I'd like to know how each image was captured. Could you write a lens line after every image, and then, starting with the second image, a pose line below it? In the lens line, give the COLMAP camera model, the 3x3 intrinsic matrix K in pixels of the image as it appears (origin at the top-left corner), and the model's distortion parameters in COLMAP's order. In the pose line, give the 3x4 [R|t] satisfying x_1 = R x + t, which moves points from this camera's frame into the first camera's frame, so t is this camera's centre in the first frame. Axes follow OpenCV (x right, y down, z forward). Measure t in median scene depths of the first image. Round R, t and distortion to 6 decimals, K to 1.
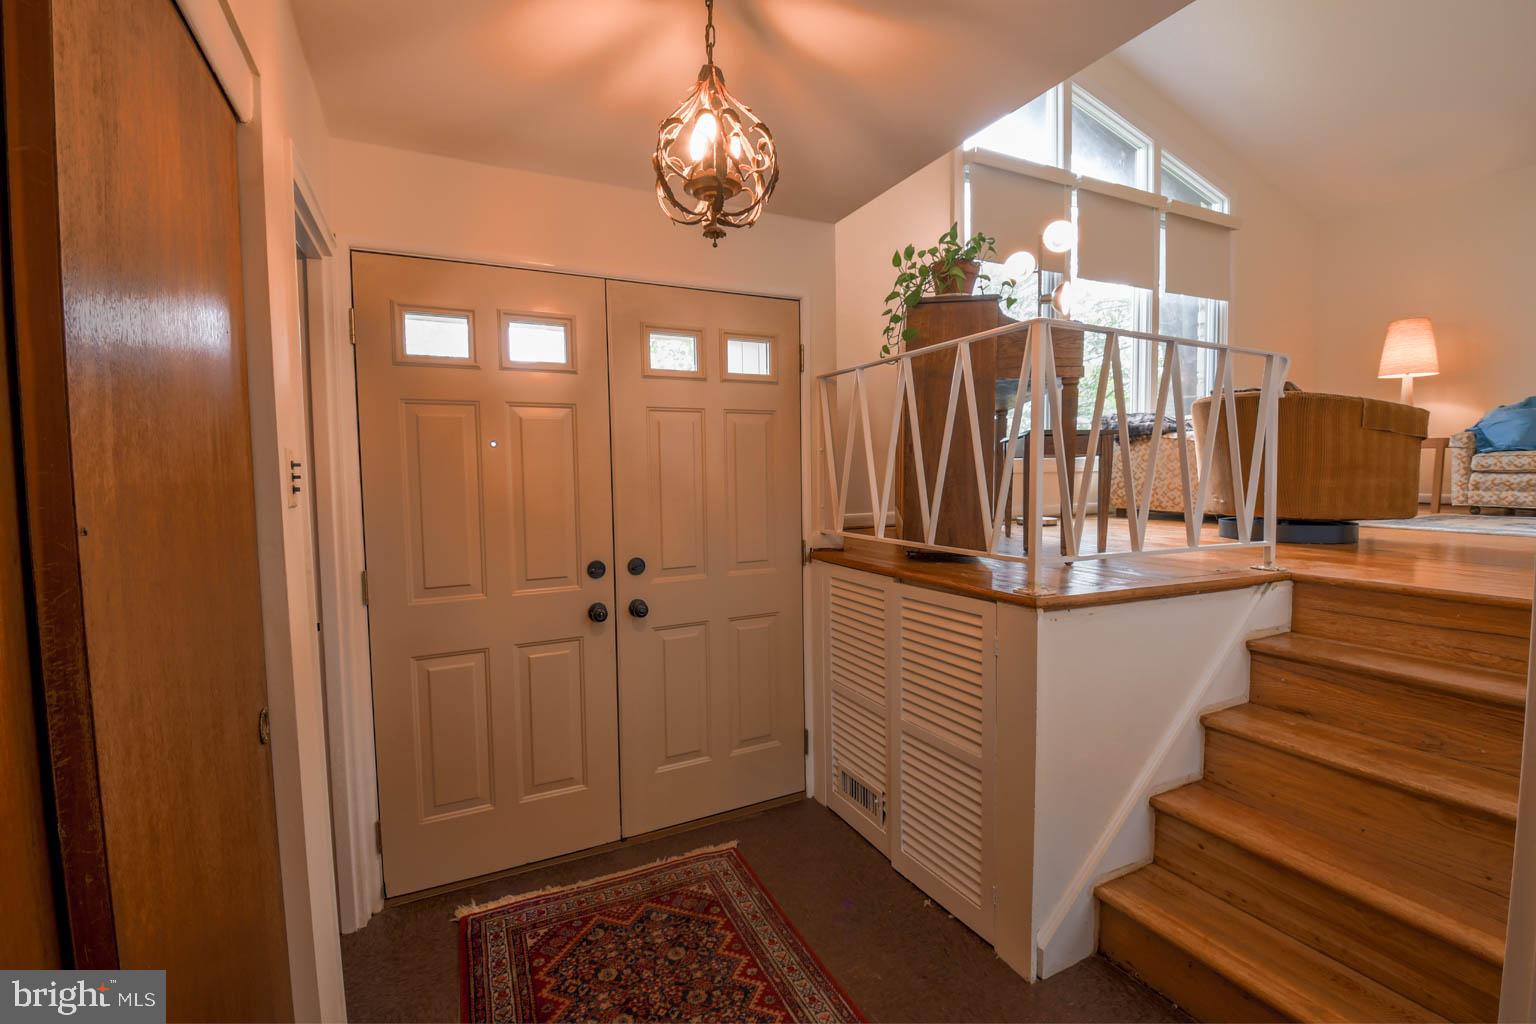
lens RADIAL K [[671.1, 0, 768.5], [0, 671.1, 505.2], [0, 0, 1]] dist [0.010793, -0.022760]
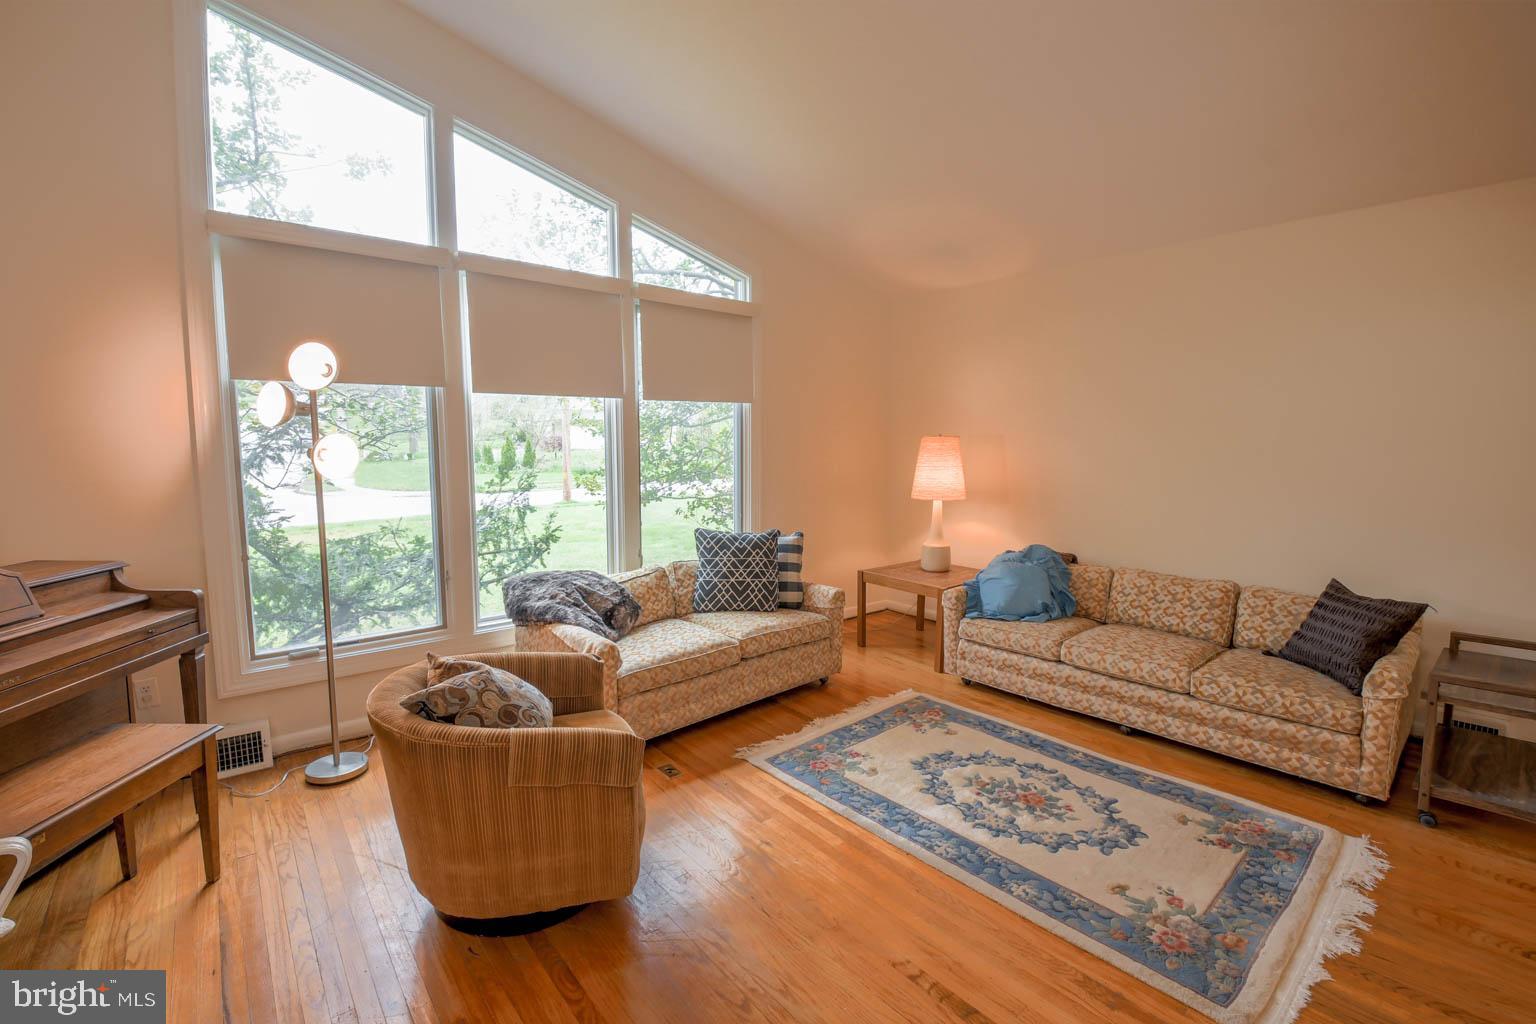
lens RADIAL K [[671.1, 0, 768.5], [0, 671.1, 505.2], [0, 0, 1]] dist [0.010793, -0.022760]
pose [[0.968075, 0.001686, 0.250654, 0.538092], [-0.010037, 0.999436, 0.032040, -0.222311], [-0.250459, -0.033533, 0.967546, 0.195205]]
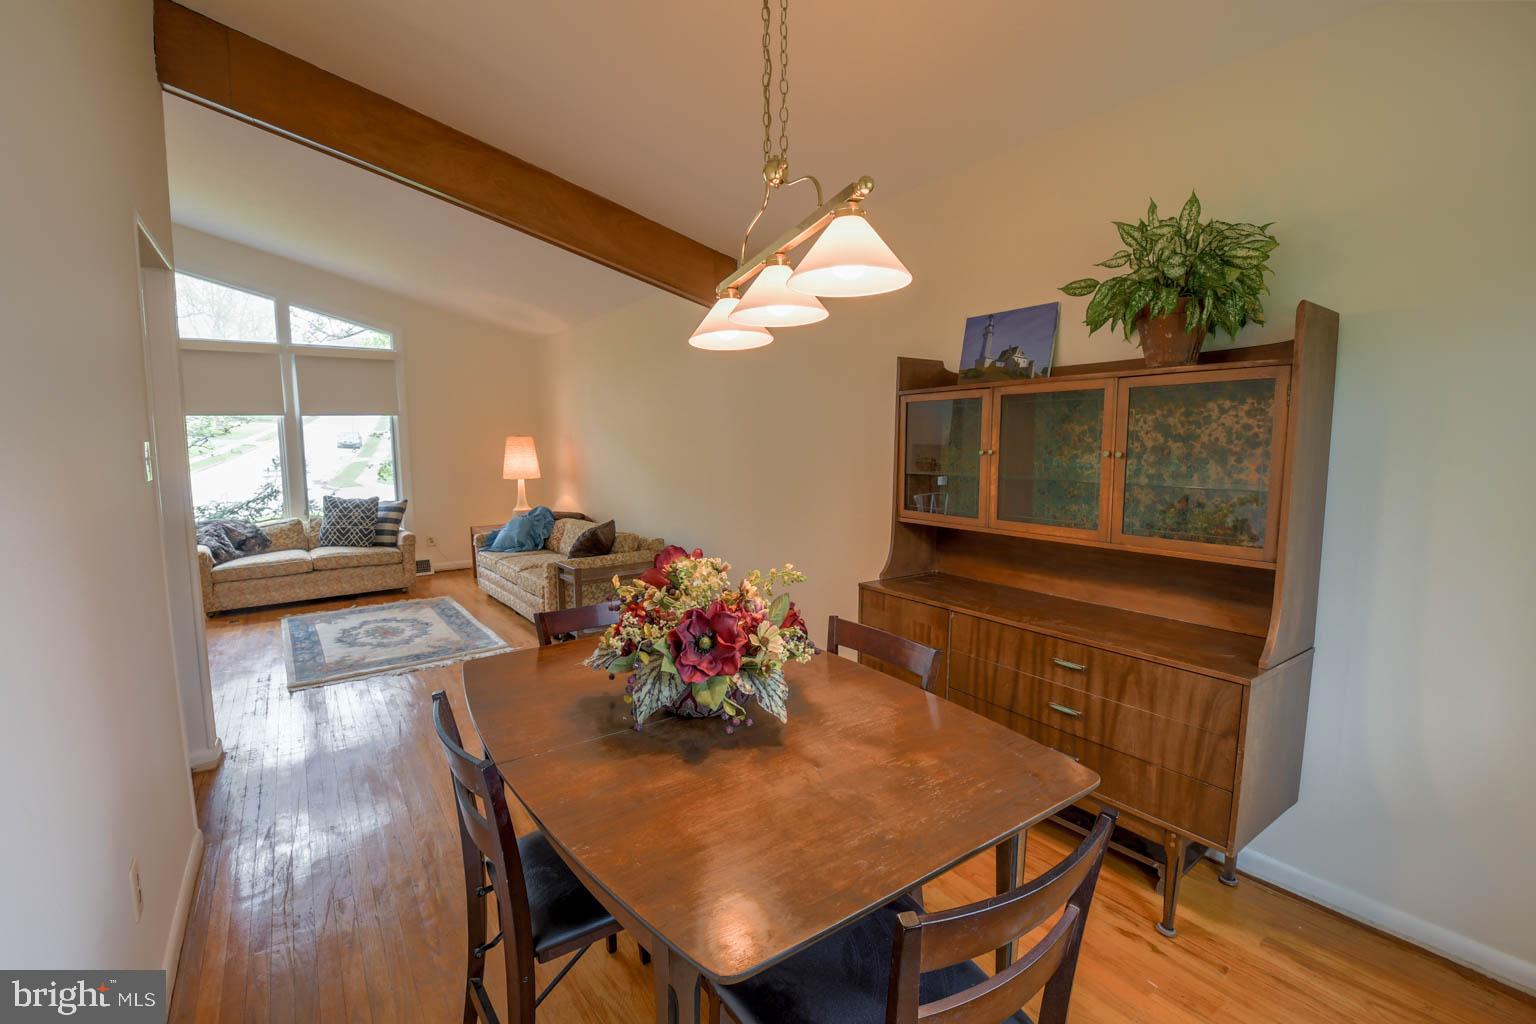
lens RADIAL K [[665.7, 0, 757.3], [0, 665.7, 509.6], [0, 0, 1]] dist [-0.000162, -0.015161]
pose [[0.987447, -0.004035, 0.157899, 1.248138], [-0.001902, 0.999297, 0.037431, -0.192379], [-0.157939, -0.037261, 0.986746, -0.382202]]
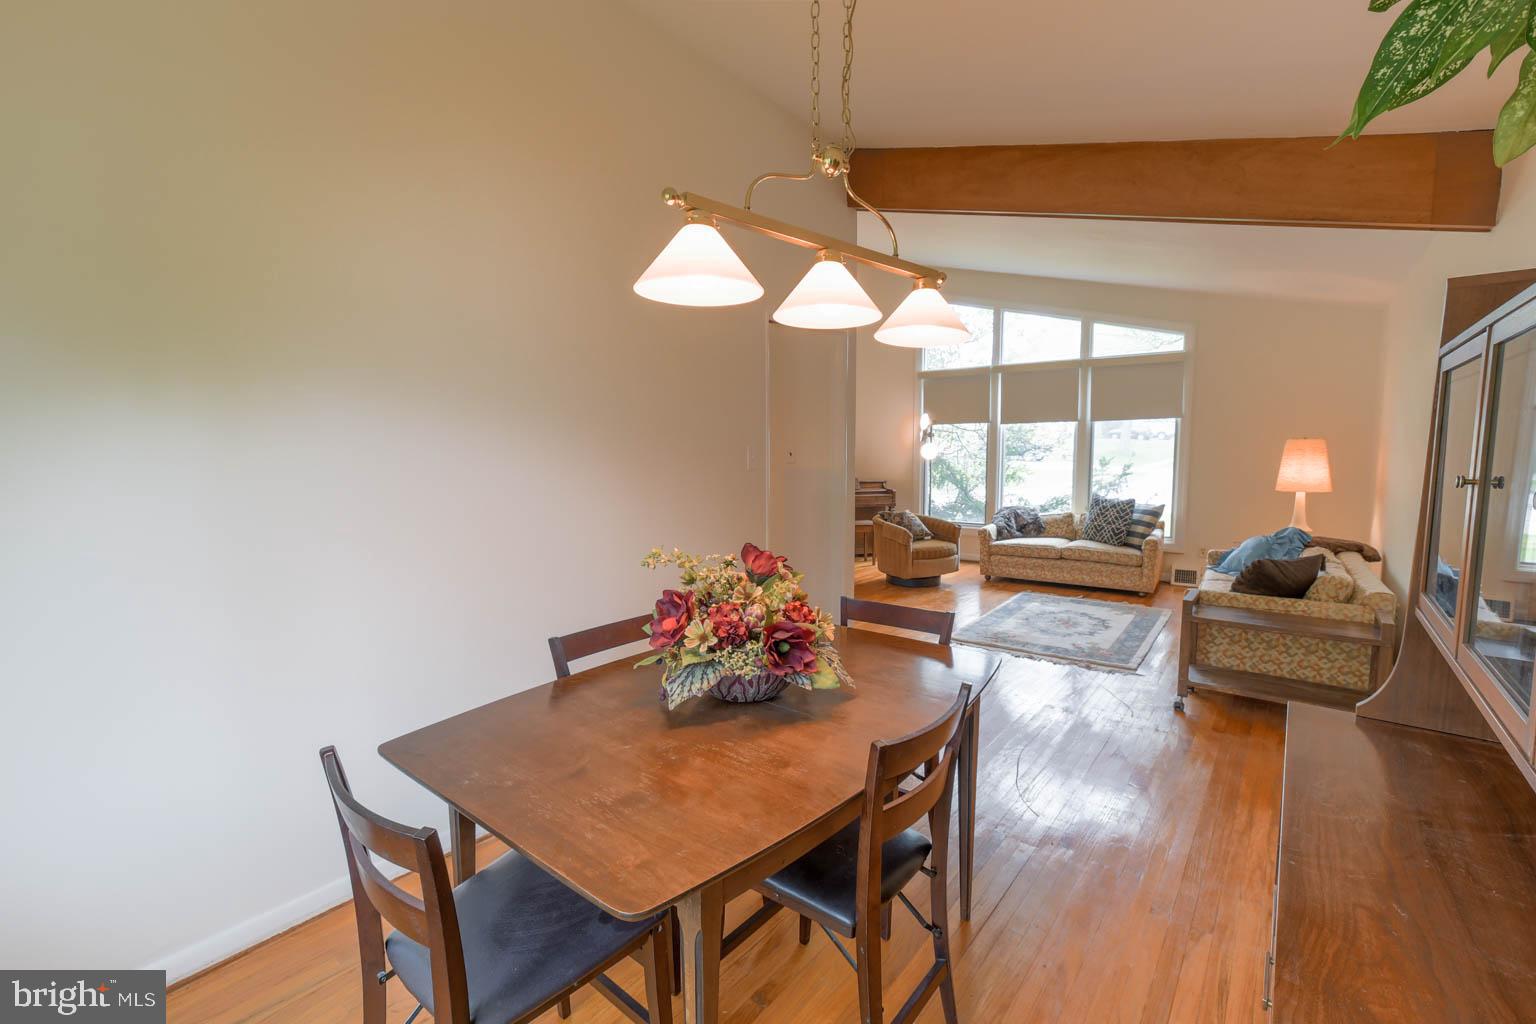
lens RADIAL K [[665.7, 0, 757.3], [0, 665.7, 509.6], [0, 0, 1]] dist [-0.000162, -0.015161]
pose [[0.420745, 0.103237, -0.901286, 1.583512], [-0.058243, 0.994528, 0.086728, -0.216031], [0.905307, 0.016003, 0.424455, -0.231623]]
